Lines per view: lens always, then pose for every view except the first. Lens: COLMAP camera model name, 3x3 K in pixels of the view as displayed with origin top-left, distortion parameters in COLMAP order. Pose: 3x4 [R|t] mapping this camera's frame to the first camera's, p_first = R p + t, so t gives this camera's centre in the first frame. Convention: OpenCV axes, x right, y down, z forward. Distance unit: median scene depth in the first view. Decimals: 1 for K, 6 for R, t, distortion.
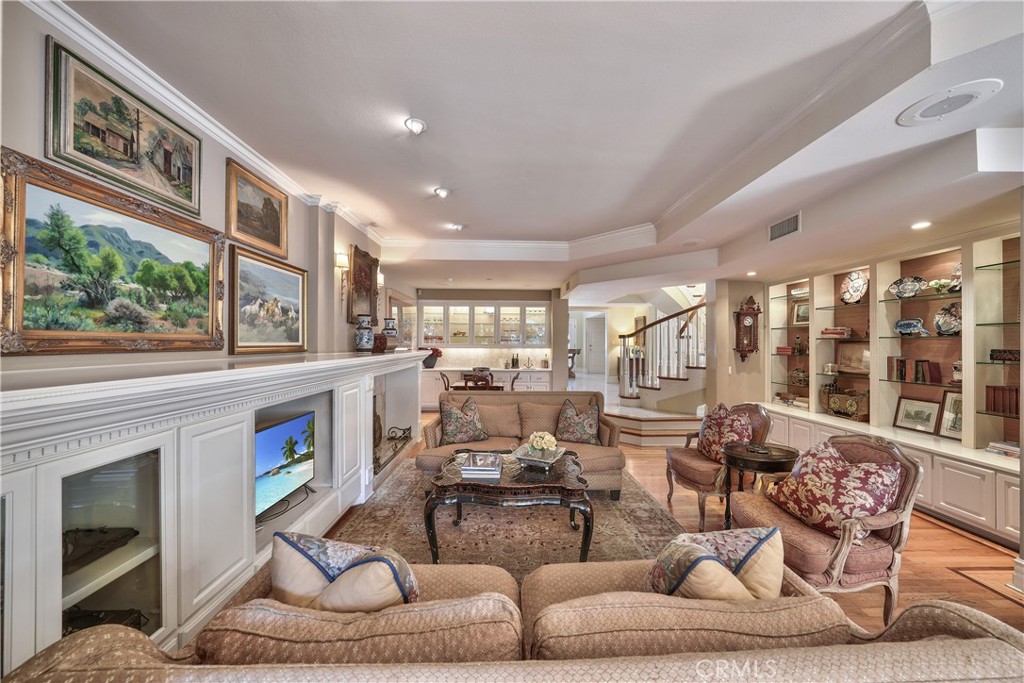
lens RADIAL K [[360.3, 0, 503.7], [0, 360.3, 344.9], [0, 0, 1]] dist [-0.015430, 0.002009]
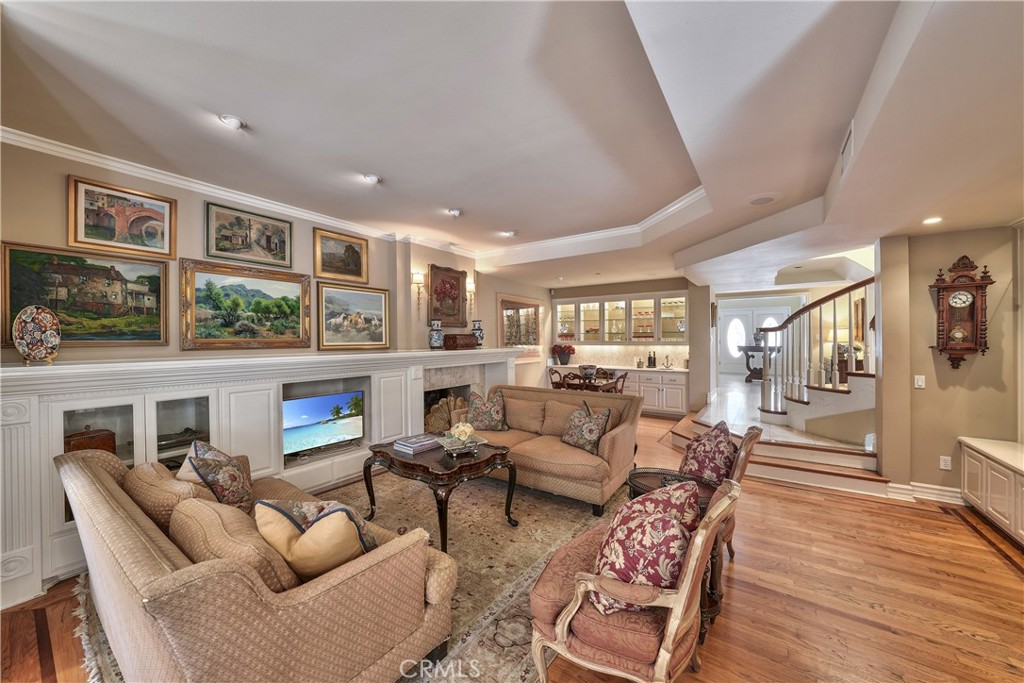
lens RADIAL K [[360.3, 0, 496.9], [0, 360.3, 347.8], [0, 0, 1]] dist [-0.015430, 0.002009]
pose [[0.805778, 0.003587, -0.592207, 0.812660], [0.007214, 0.999848, 0.015872, -0.004336], [0.592174, -0.017061, 0.805630, 0.173716]]
